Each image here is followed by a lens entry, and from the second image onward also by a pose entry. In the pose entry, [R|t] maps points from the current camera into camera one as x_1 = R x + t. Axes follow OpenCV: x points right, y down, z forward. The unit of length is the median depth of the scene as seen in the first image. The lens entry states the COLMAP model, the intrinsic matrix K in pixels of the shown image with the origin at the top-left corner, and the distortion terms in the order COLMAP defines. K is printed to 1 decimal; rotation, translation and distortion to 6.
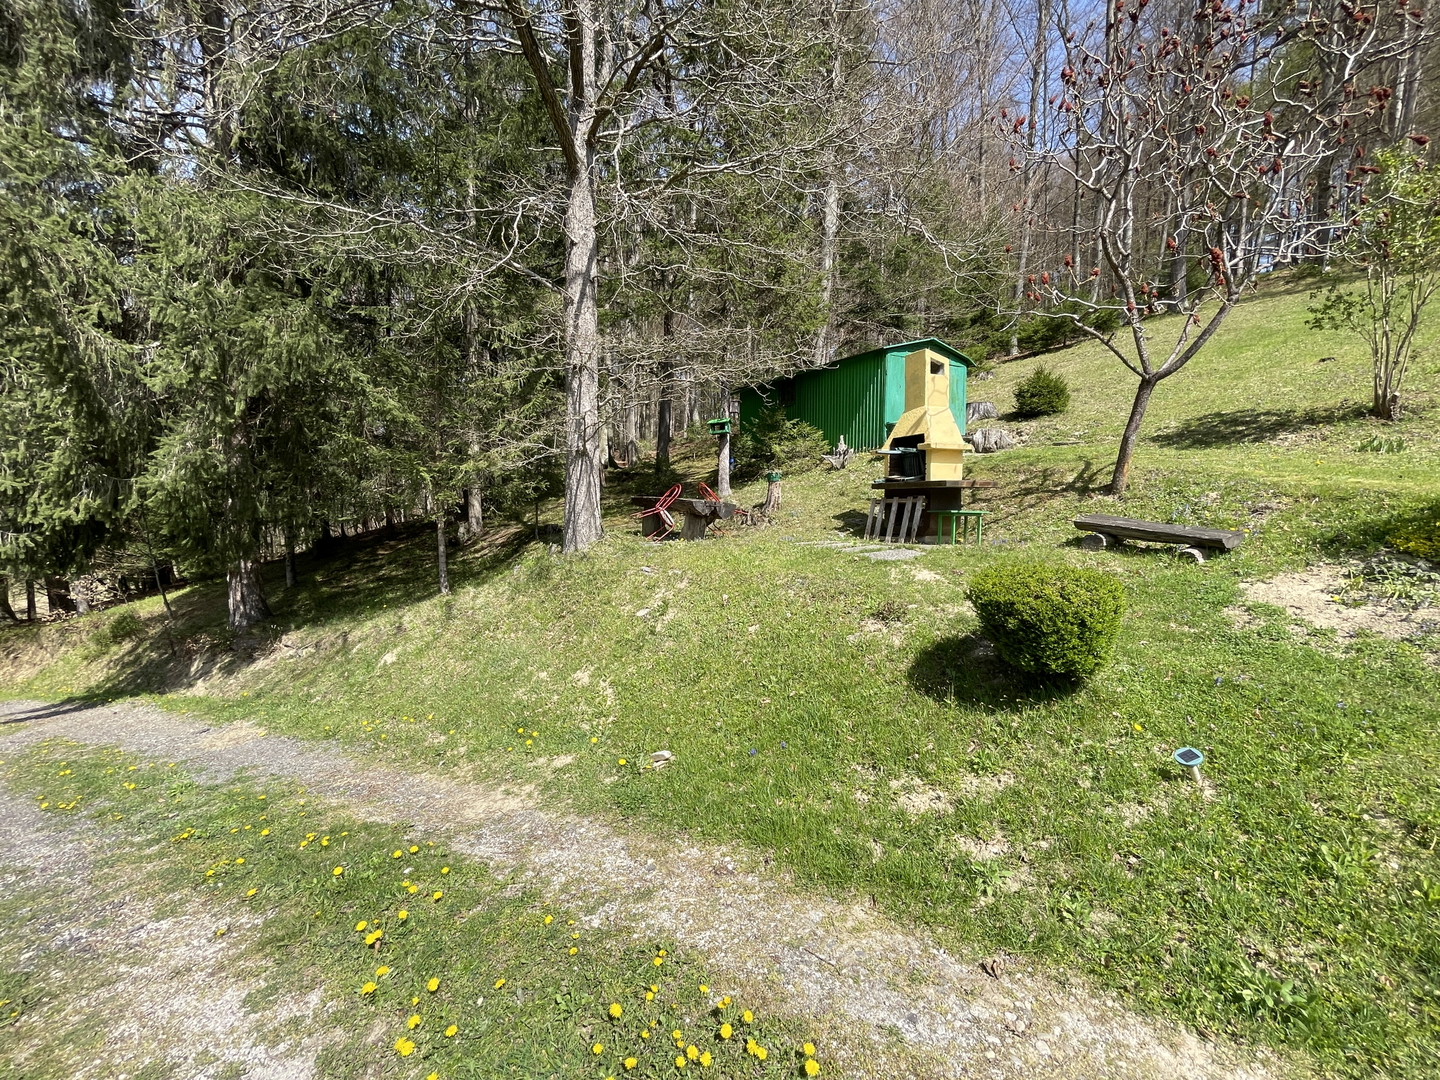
lens RADIAL K [[584.6, 0, 715.5], [0, 584.6, 537.2], [0, 0, 1]] dist [-0.006430, 0.001047]
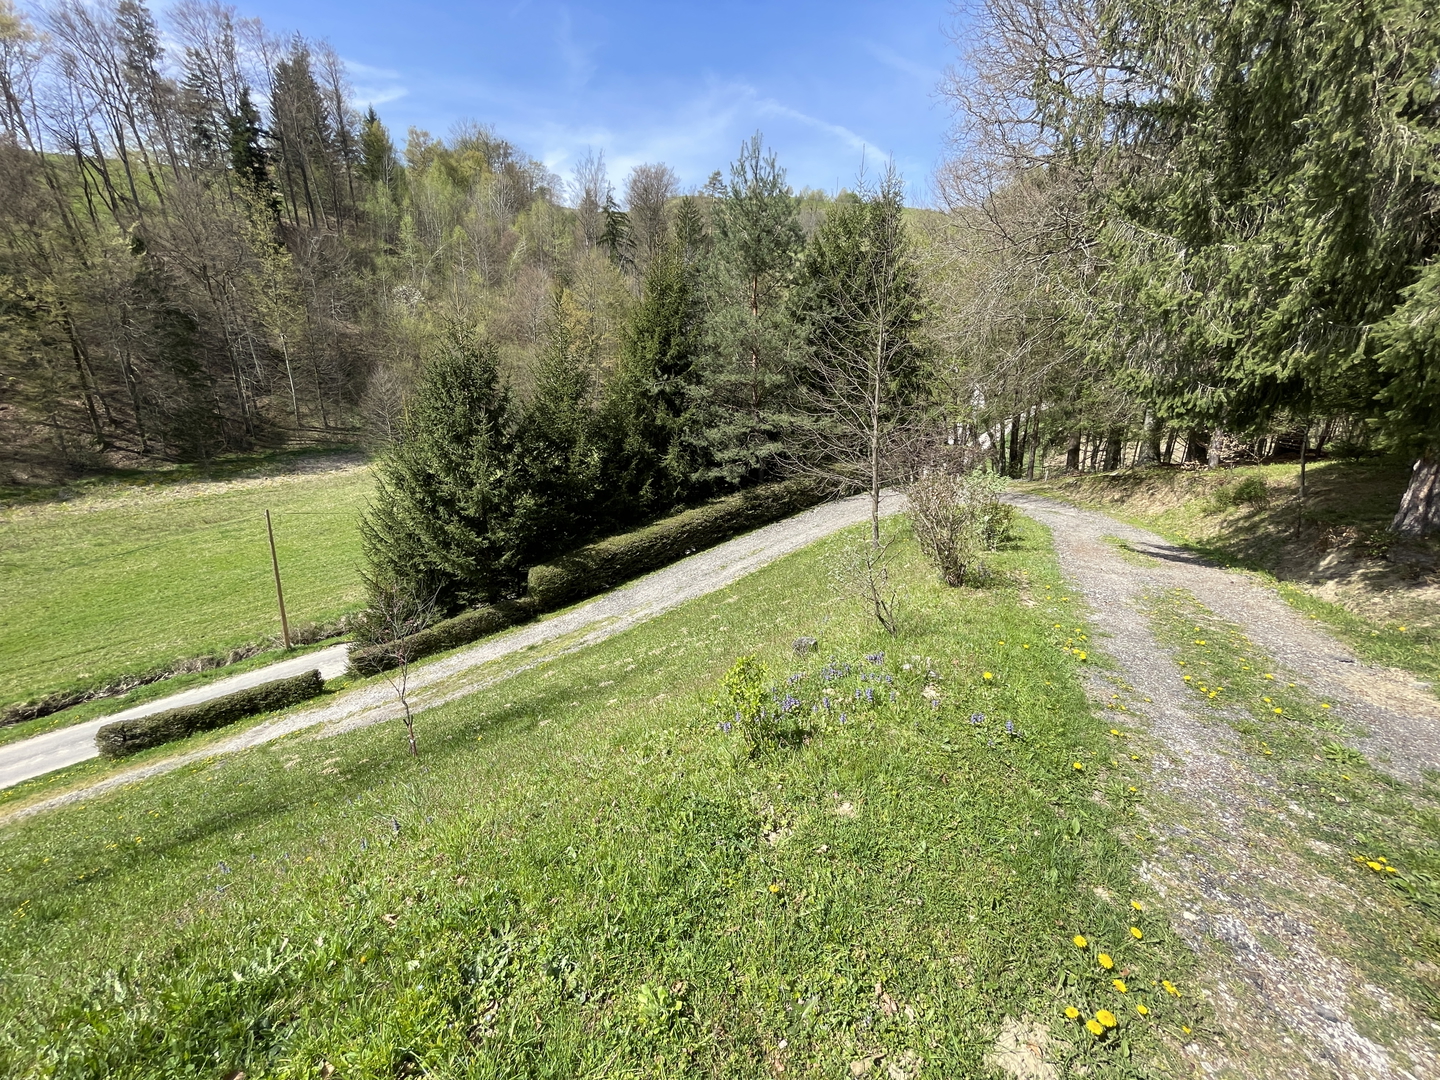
lens RADIAL K [[584.6, 0, 715.6], [0, 584.6, 534.8], [0, 0, 1]] dist [-0.006430, 0.001047]
pose [[0.044838, 0.300168, -0.952832, -0.180016], [-0.076324, 0.952033, 0.296324, 0.002993], [0.996074, 0.059438, 0.065597, 0.073086]]
